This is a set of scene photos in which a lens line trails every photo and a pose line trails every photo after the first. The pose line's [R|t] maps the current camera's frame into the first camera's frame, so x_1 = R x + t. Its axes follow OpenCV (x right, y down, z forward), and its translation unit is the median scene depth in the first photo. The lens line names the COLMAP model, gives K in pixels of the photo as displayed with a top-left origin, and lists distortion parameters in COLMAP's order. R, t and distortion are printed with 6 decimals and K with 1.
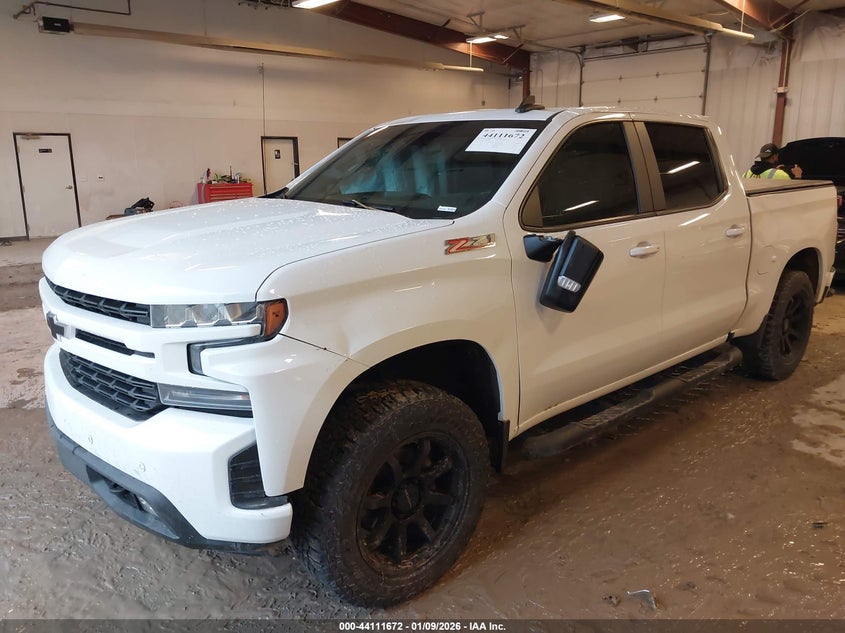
lens RADIAL K [[665.1, 0, 428.0], [0, 665.1, 318.2], [0, 0, 1]] dist [-0.007377, -0.001308]
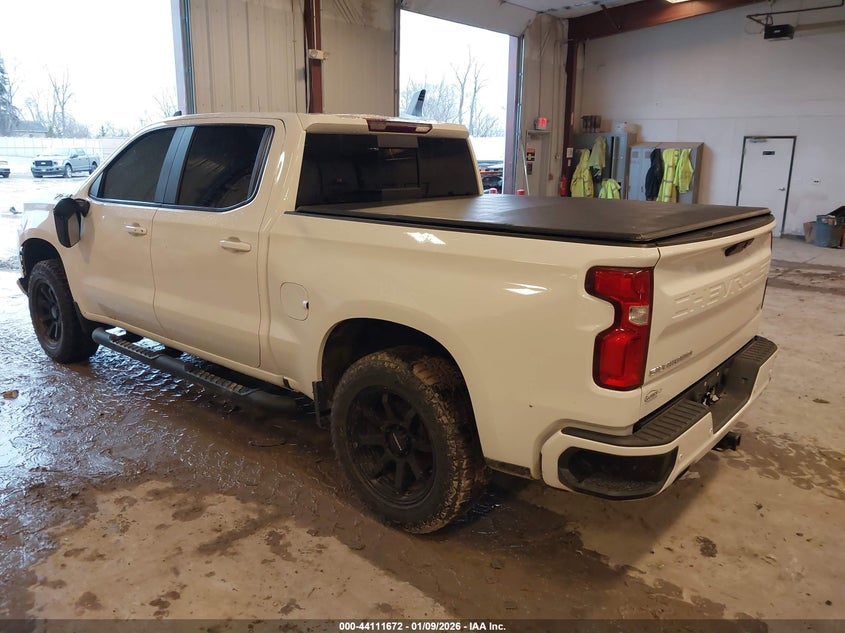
lens RADIAL K [[665.1, 0, 424.7], [0, 665.1, 317.5], [0, 0, 1]] dist [-0.007377, -0.001308]
pose [[0.122079, 0.241434, -0.962708, 1.129863], [-0.246325, 0.946986, 0.206255, -0.233446], [0.961468, 0.211959, 0.175078, 0.918378]]
